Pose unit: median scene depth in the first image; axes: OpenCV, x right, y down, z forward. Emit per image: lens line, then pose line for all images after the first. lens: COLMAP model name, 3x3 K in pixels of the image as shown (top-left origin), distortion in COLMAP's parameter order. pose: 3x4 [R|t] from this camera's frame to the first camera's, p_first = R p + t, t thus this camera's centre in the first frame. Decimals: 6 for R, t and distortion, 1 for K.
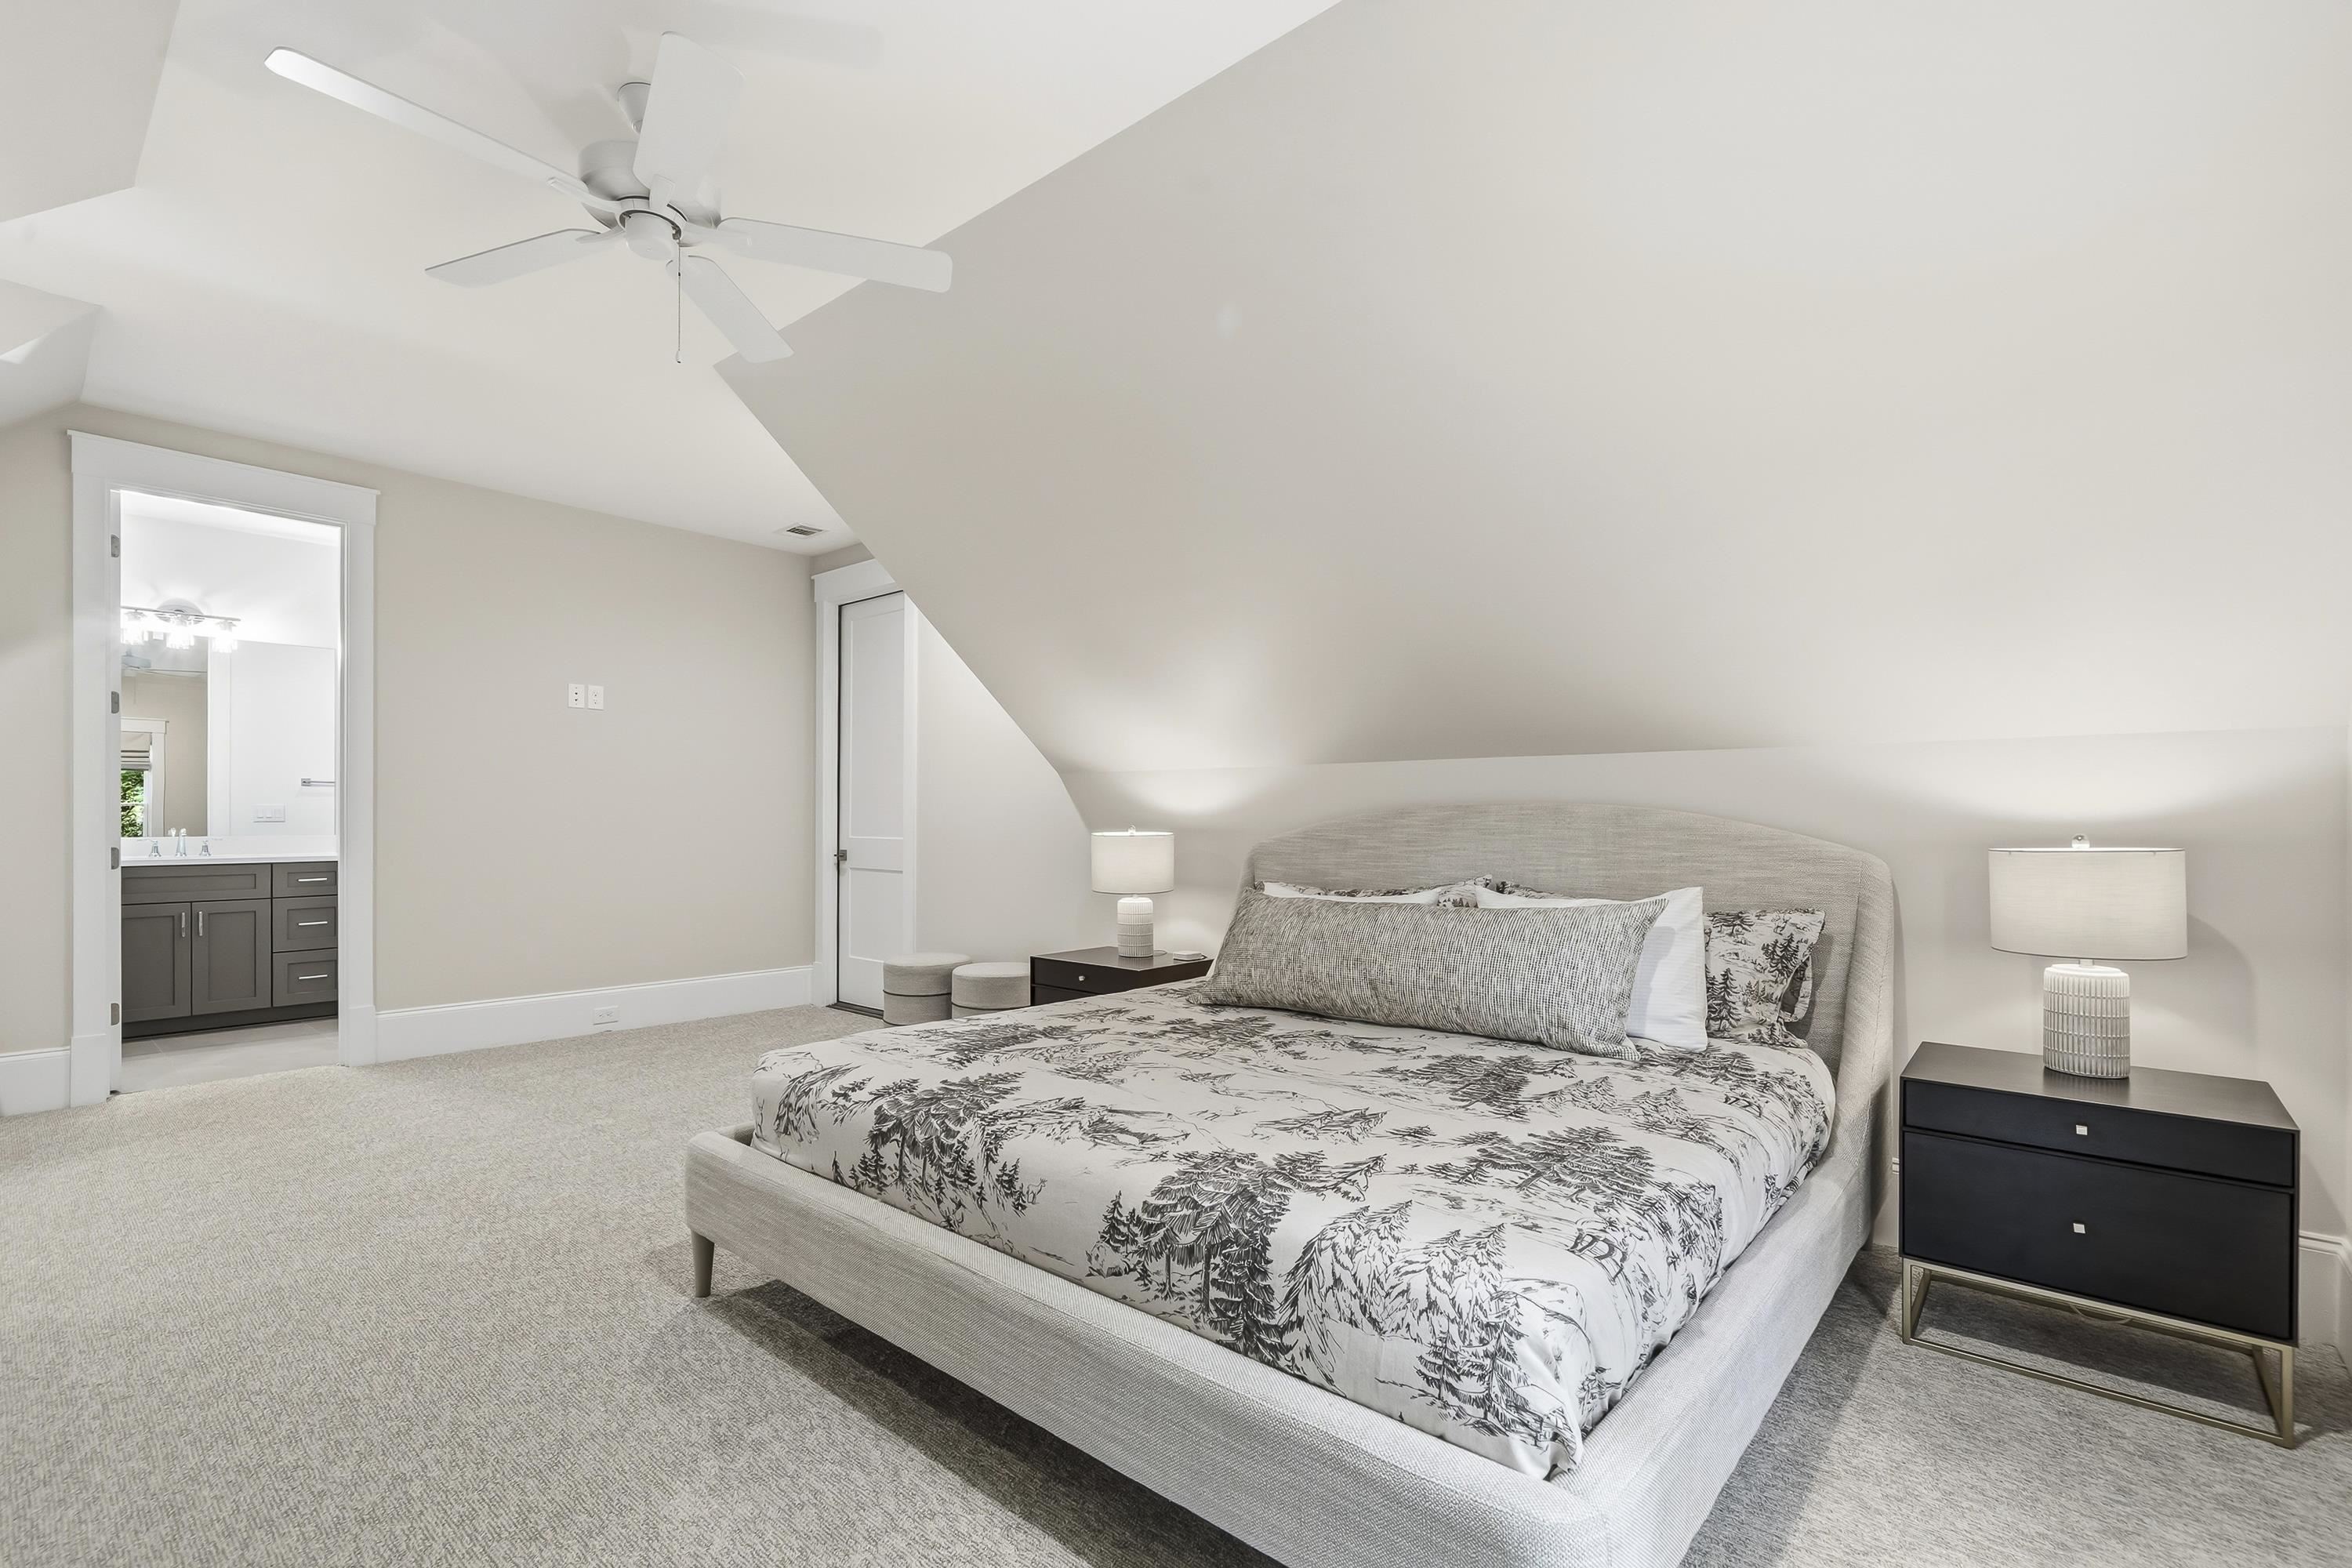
lens RADIAL K [[1058.8, 0, 1178.7], [0, 1058.8, 807.1], [0, 0, 1]] dist [-0.002228, -0.000022]
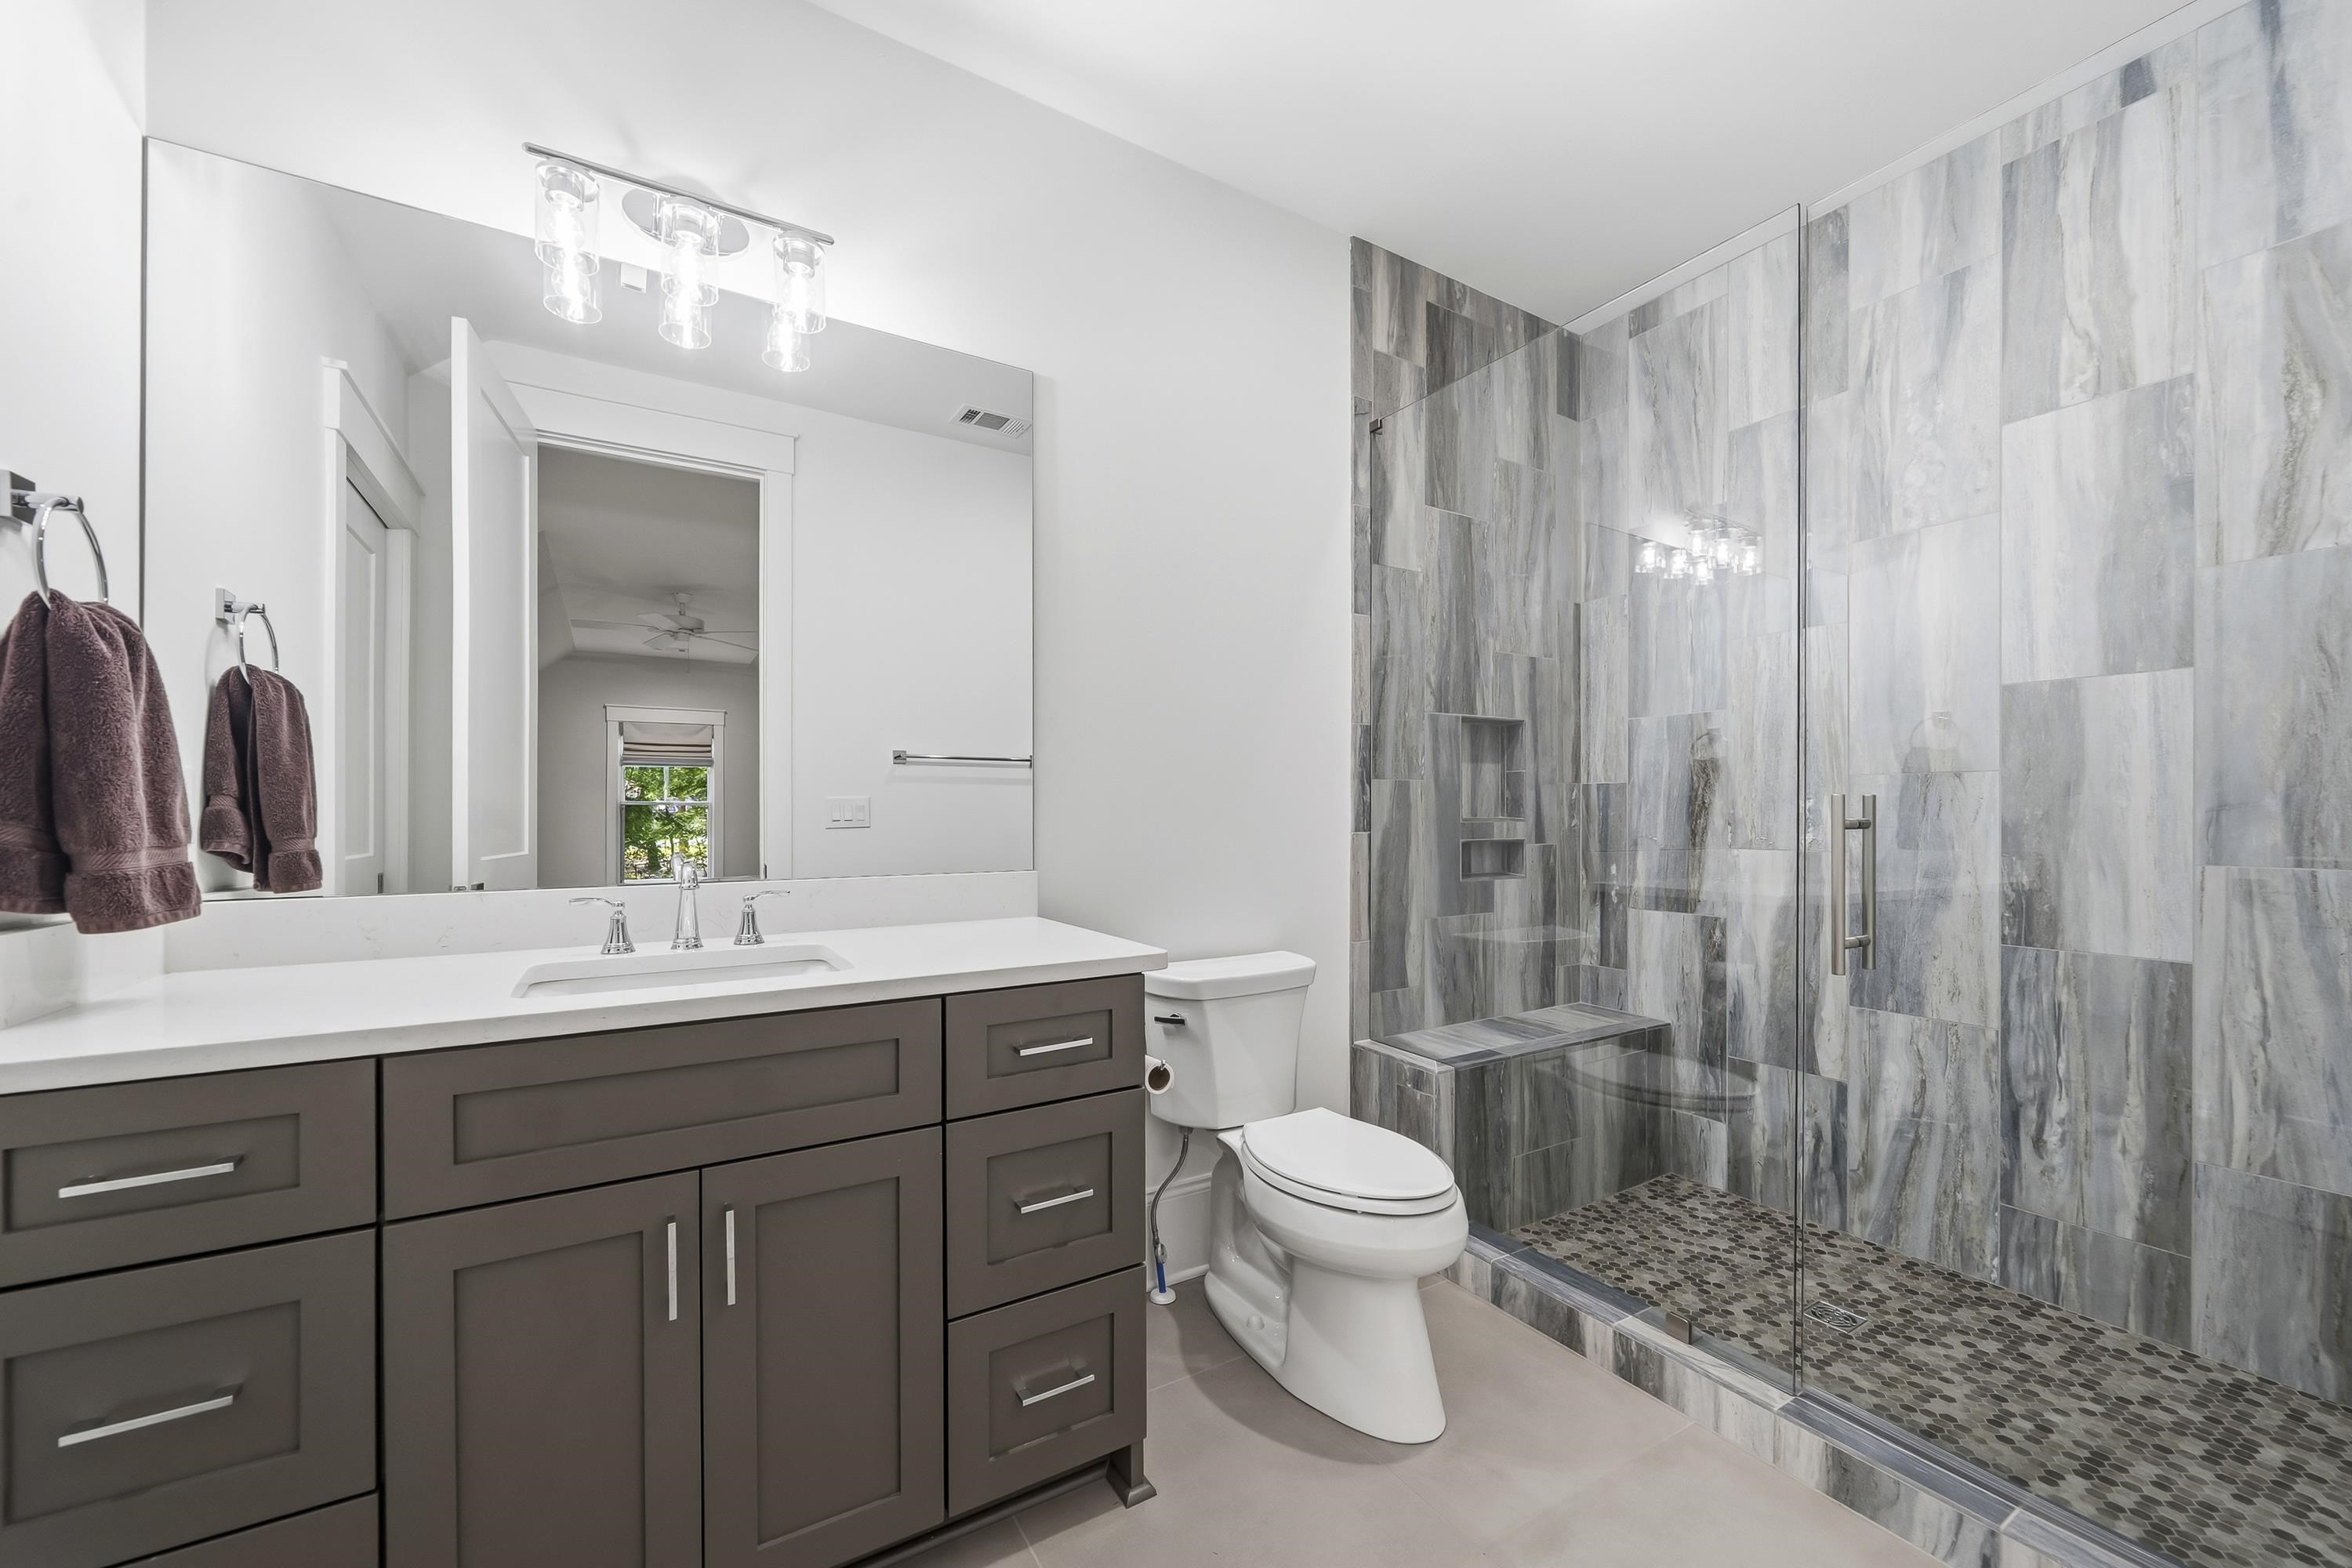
lens RADIAL K [[917.7, 0, 1180.1], [0, 917.7, 802.4], [0, 0, 1]] dist [0.000889, 0.000044]
pose [[0.950853, 0.000297, -0.309642, -1.704746], [-0.001083, 0.999997, -0.002367, 0.005868], [0.309640, 0.002586, 0.950850, 1.859987]]
